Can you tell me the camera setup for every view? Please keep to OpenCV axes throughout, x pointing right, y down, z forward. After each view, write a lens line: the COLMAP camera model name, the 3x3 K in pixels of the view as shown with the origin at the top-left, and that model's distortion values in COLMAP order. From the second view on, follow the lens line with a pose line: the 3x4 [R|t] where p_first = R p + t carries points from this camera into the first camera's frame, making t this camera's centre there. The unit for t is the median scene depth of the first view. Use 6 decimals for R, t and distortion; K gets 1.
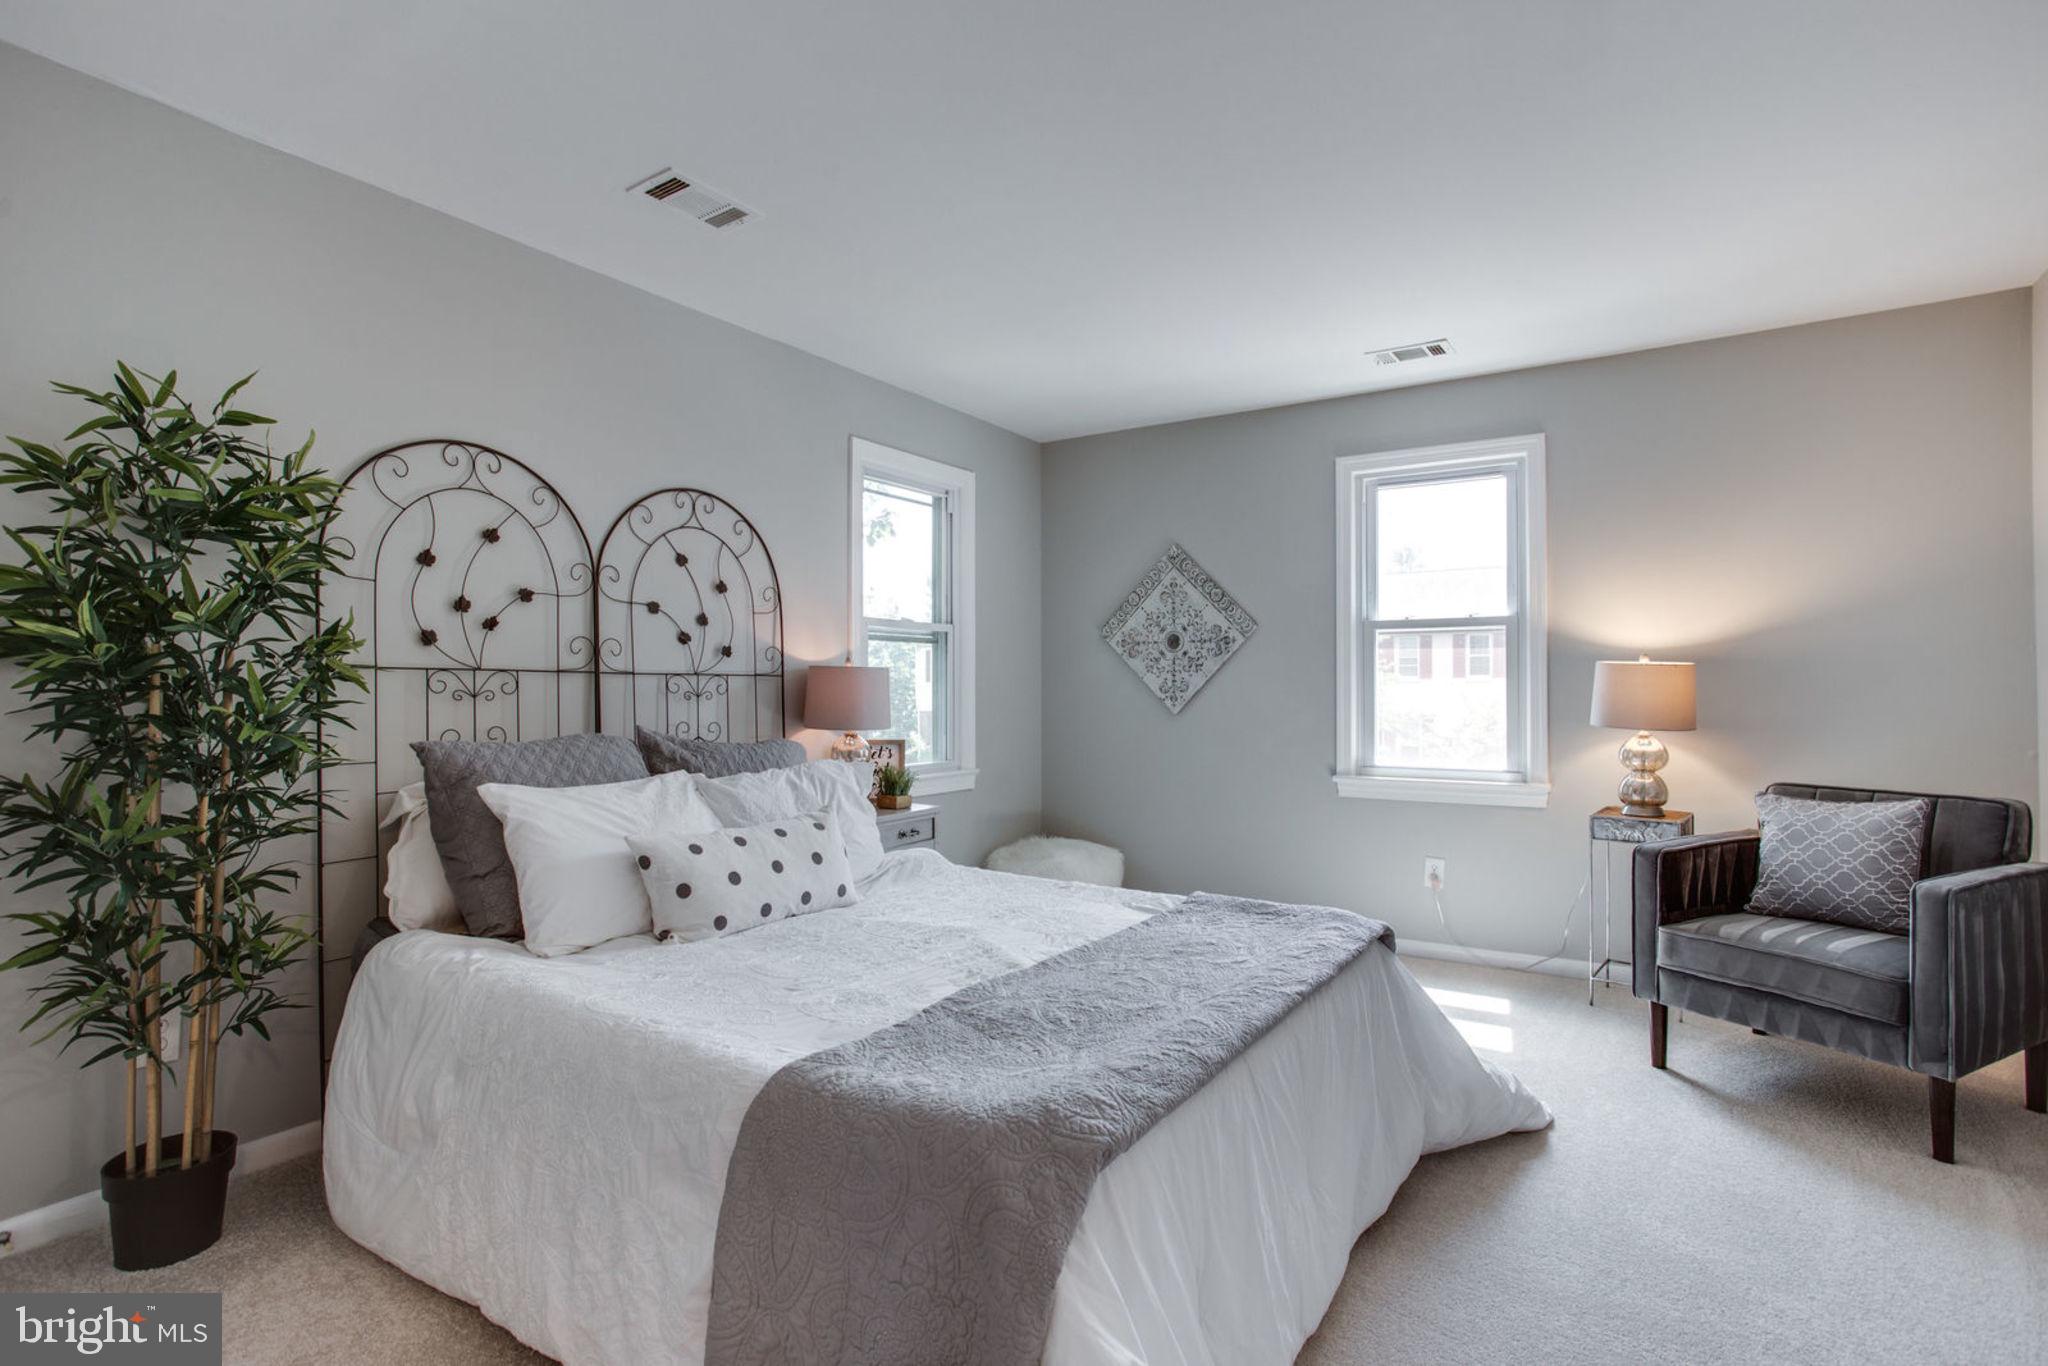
lens RADIAL K [[980.6, 0, 1022.6], [0, 980.6, 695.1], [0, 0, 1]] dist [-0.029313, 0.013916]
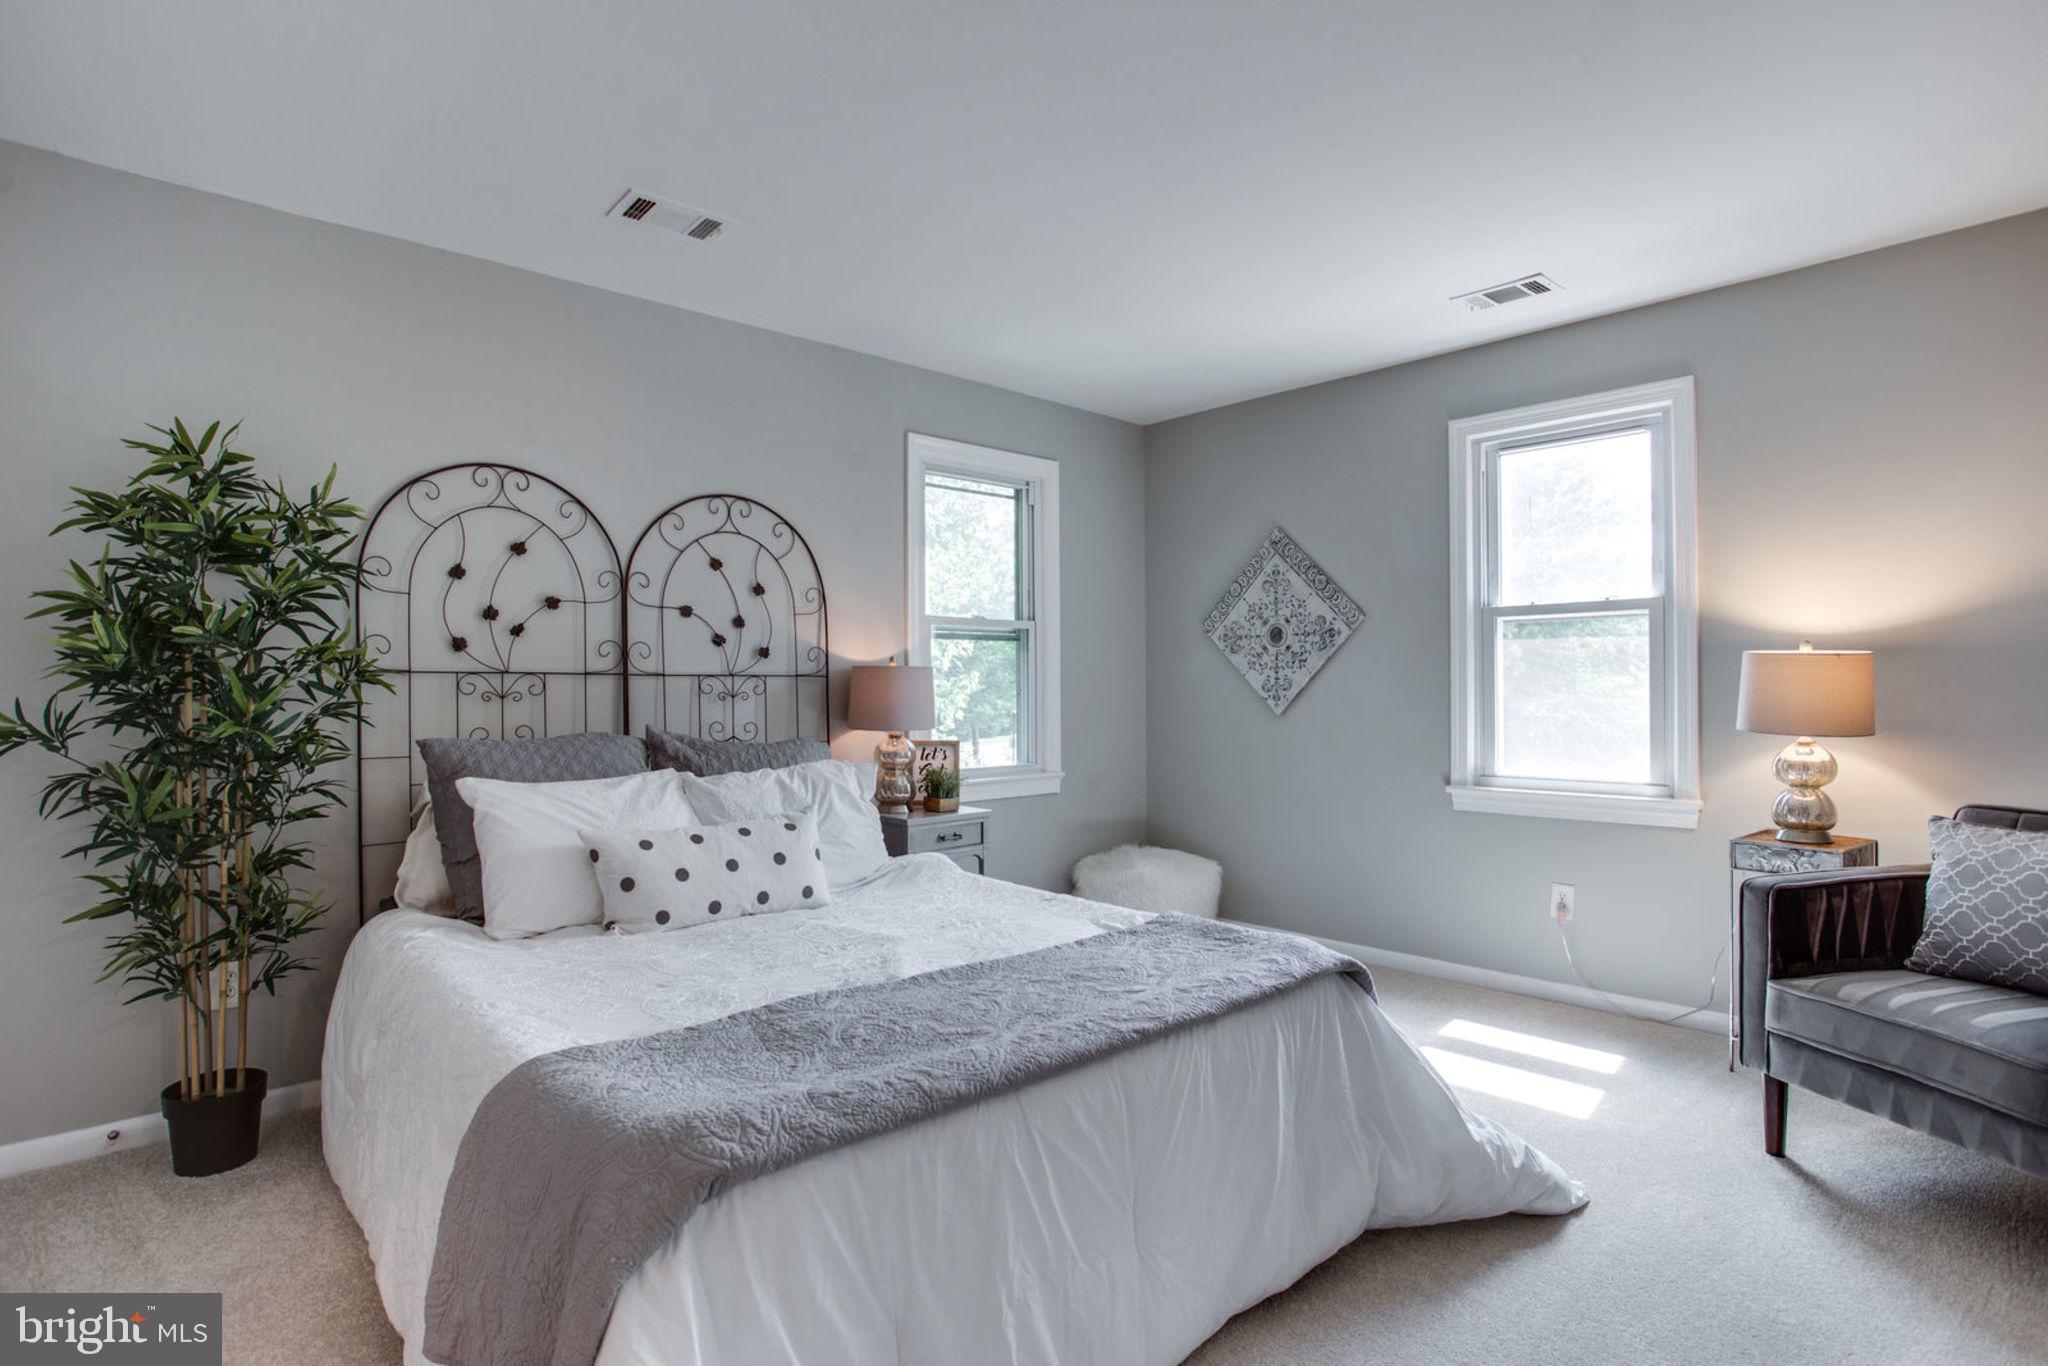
lens RADIAL K [[1014.9, 0, 1018.2], [0, 1014.9, 700.2], [0, 0, 1]] dist [-0.052286, 0.014628]
pose [[0.968738, -0.001904, -0.248080, 0.258481], [0.003185, 0.999984, 0.004761, 0.000797], [0.248067, -0.005402, 0.968728, 0.056501]]
